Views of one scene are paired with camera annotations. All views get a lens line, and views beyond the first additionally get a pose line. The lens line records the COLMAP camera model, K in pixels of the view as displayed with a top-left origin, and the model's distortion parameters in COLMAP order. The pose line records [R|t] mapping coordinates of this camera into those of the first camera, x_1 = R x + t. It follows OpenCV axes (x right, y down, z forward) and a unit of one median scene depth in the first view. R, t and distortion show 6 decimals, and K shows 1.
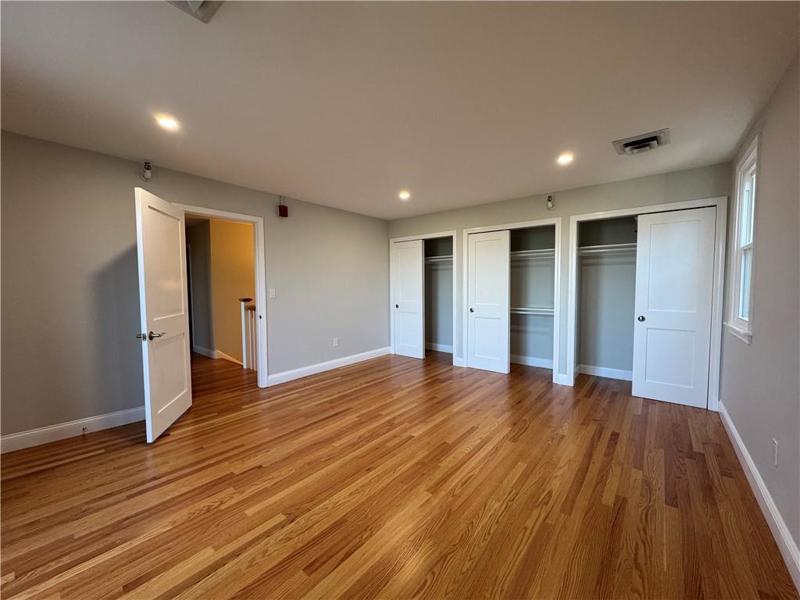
lens RADIAL K [[320.7, 0, 397.7], [0, 320.7, 300.7], [0, 0, 1]] dist [-0.001045, -0.000291]
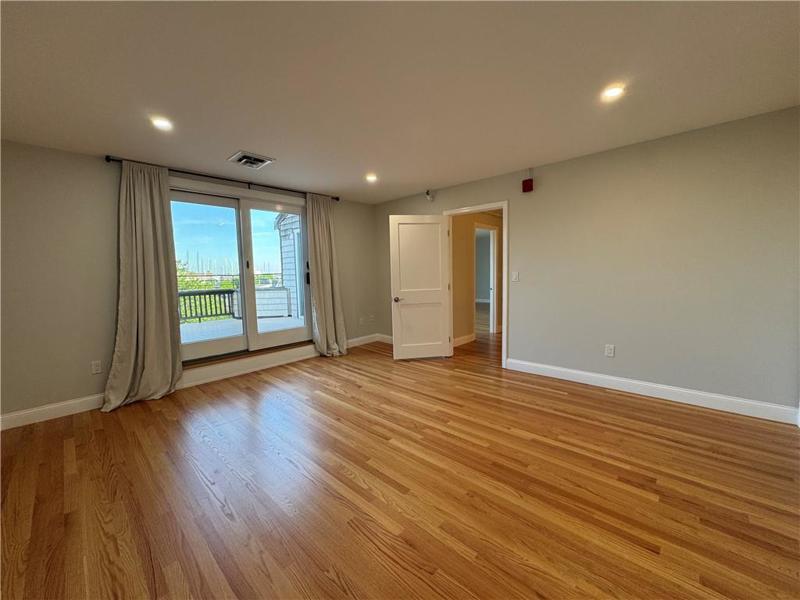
lens RADIAL K [[320.7, 0, 400.2], [0, 320.7, 298.1], [0, 0, 1]] dist [-0.001045, -0.000291]
pose [[-0.072845, 0.088543, -0.993405, 0.819223], [-0.029400, 0.995428, 0.090879, -0.047702], [0.996910, 0.035827, -0.069909, 0.983655]]
